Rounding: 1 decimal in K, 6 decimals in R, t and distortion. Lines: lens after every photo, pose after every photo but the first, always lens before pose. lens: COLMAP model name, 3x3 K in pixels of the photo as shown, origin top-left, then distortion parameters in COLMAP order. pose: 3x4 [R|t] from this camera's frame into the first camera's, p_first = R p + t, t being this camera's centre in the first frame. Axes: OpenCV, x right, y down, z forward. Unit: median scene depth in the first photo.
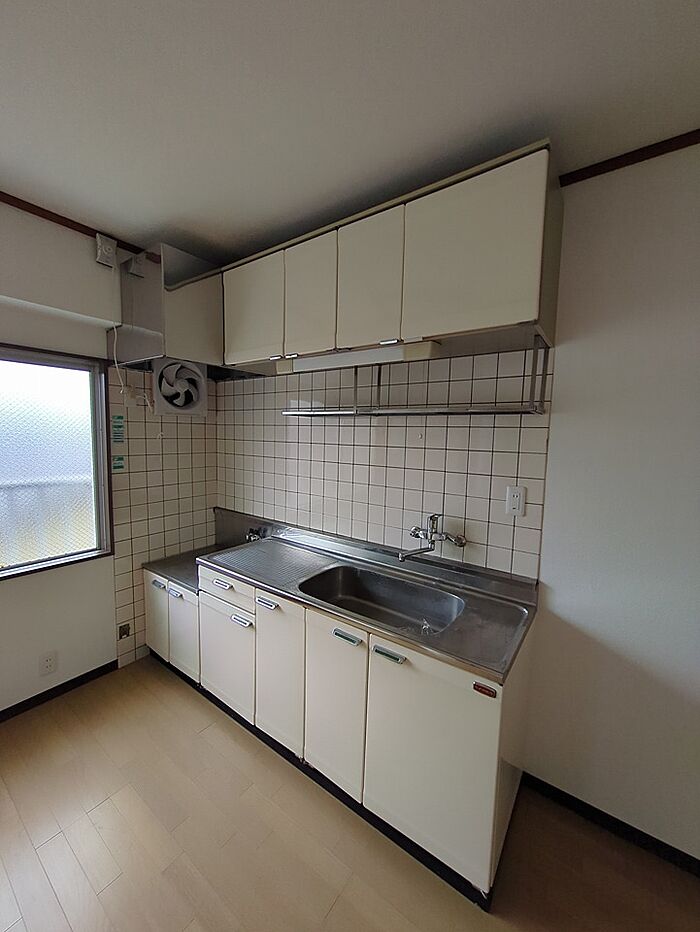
lens RADIAL K [[369.5, 0, 342.8], [0, 369.5, 466.0], [0, 0, 1]] dist [-0.002907, 0.001447]
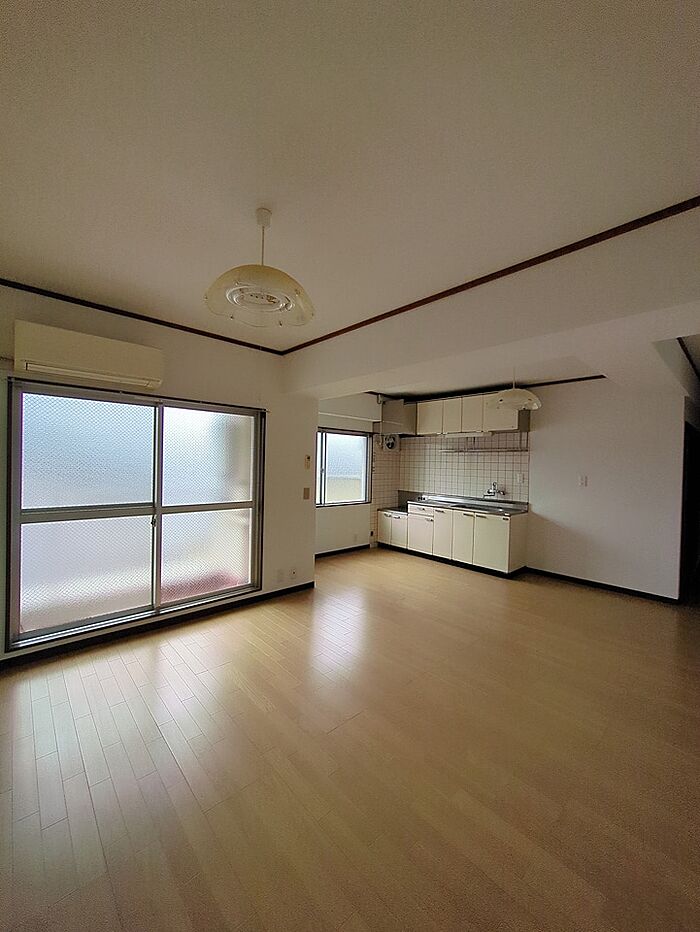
lens RADIAL K [[369.5, 0, 345.4], [0, 369.5, 466.1], [0, 0, 1]] dist [-0.002907, 0.001447]
pose [[0.982934, 0.002080, -0.183948, -0.370743], [-0.018608, 0.995931, -0.088172, 0.255686], [0.183017, 0.090090, 0.978973, -2.060723]]
